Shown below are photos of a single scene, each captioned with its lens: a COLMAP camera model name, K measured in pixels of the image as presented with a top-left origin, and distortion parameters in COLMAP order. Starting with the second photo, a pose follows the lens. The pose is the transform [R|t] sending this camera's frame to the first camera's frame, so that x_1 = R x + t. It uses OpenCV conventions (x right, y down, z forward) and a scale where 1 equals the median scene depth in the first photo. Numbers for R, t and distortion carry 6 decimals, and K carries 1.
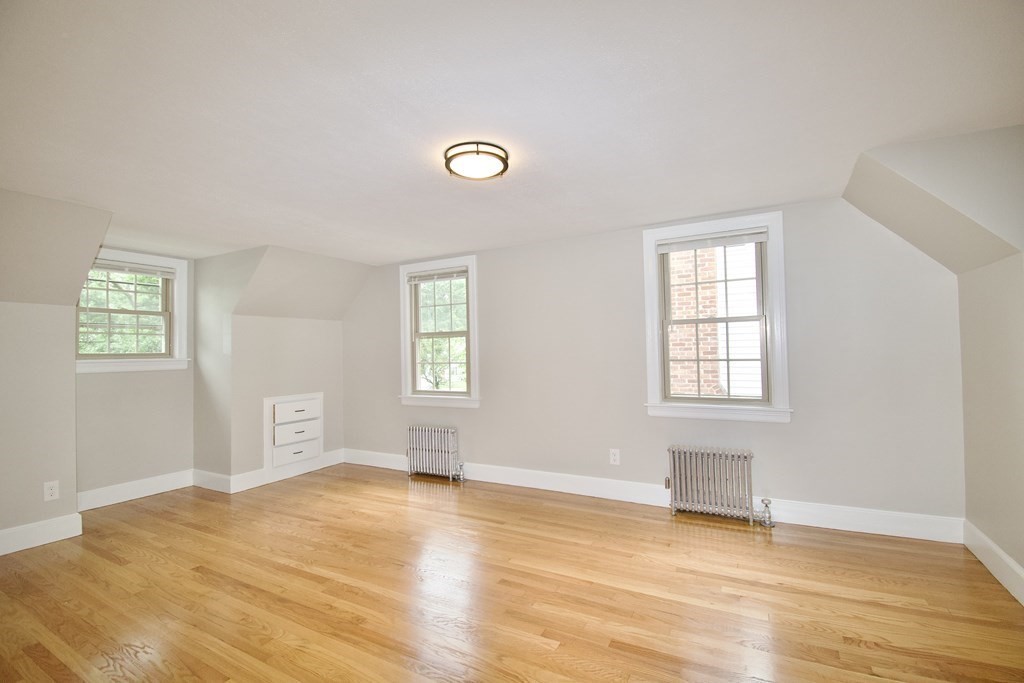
lens RADIAL K [[444.6, 0, 512.0], [0, 444.6, 341.5], [0, 0, 1]] dist [0.023965, -0.026216]
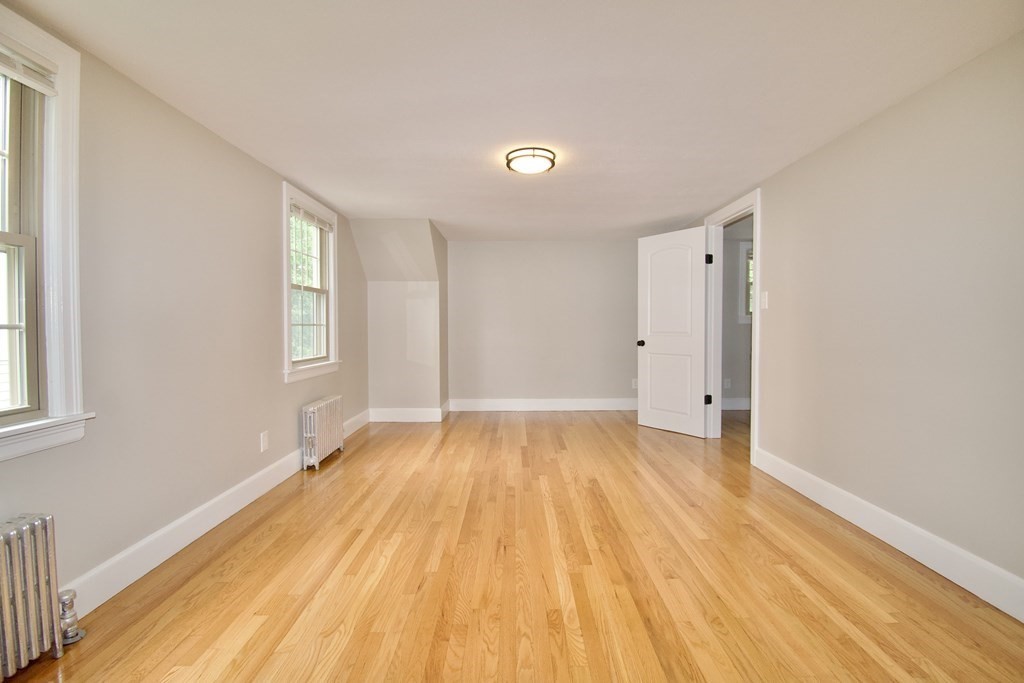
lens RADIAL K [[452.3, 0, 517.3], [0, 452.3, 341.5], [0, 0, 1]] dist [0.024999, -0.027406]
pose [[-0.485160, -0.007845, 0.874390, -0.746781], [-0.007418, 0.999961, 0.004856, 0.069028], [-0.874394, -0.004130, -0.485199, 1.023189]]
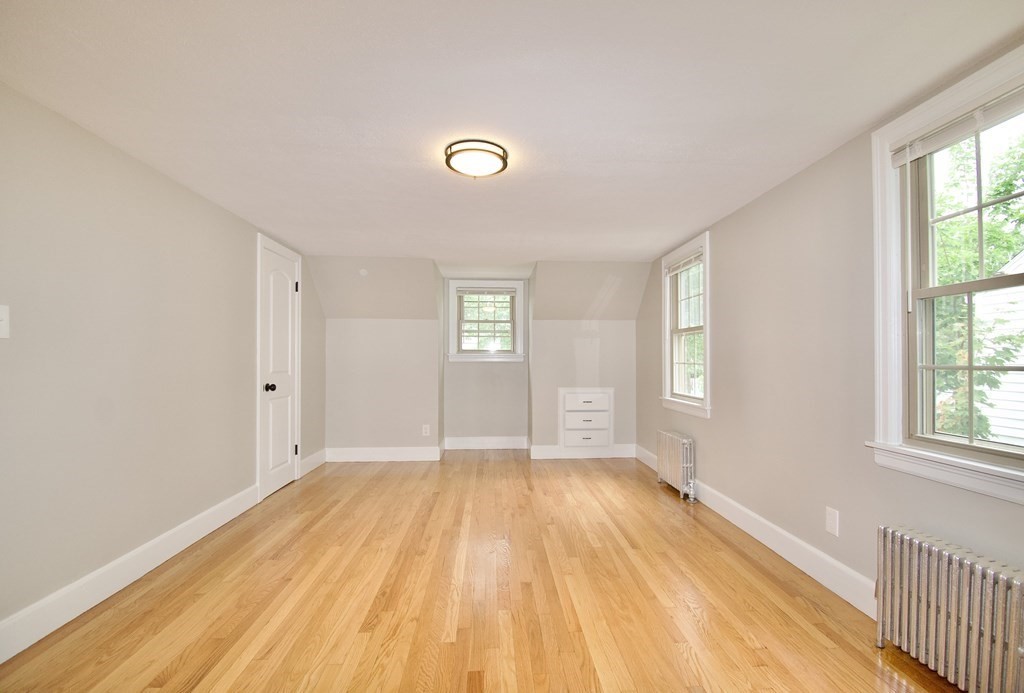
lens RADIAL K [[457.5, 0, 531.1], [0, 457.5, 365.4], [0, 0, 1]] dist [-0.003260, -0.000474]
pose [[0.552928, 0.033799, -0.832543, 0.530221], [0.006595, 0.998968, 0.044935, 0.012545], [0.833203, -0.030336, 0.552135, 0.316618]]
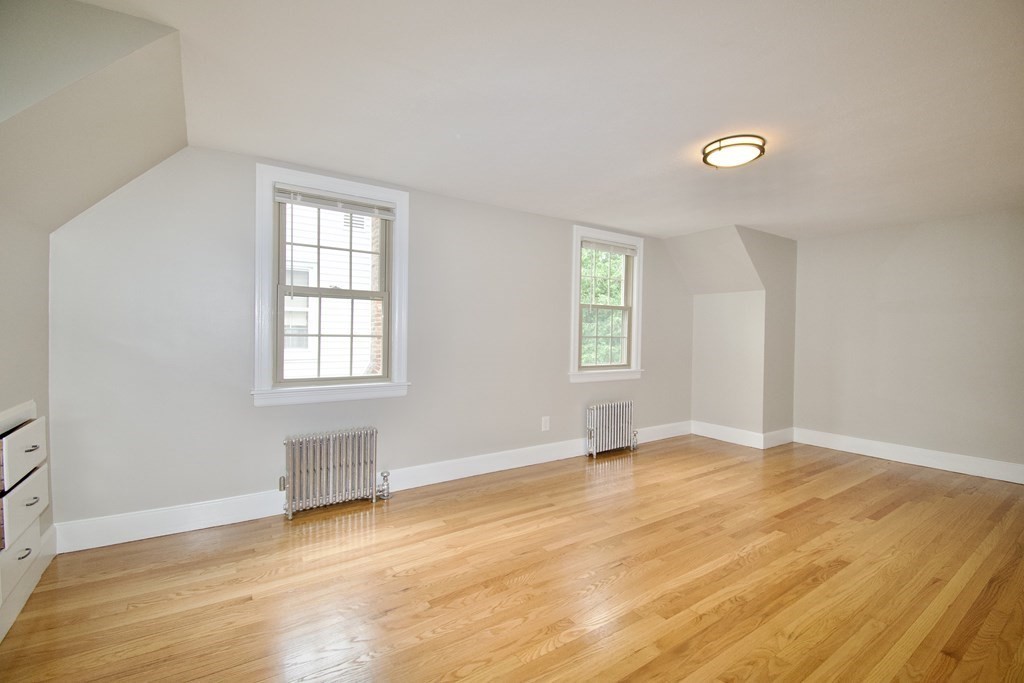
lens RADIAL K [[452.3, 0, 517.3], [0, 452.3, 341.5], [0, 0, 1]] dist [0.024999, -0.027406]
pose [[0.453899, 0.011408, 0.890980, -0.817723], [-0.043687, 0.999000, 0.009465, 0.050359], [-0.889982, -0.043220, 0.453943, 0.577923]]
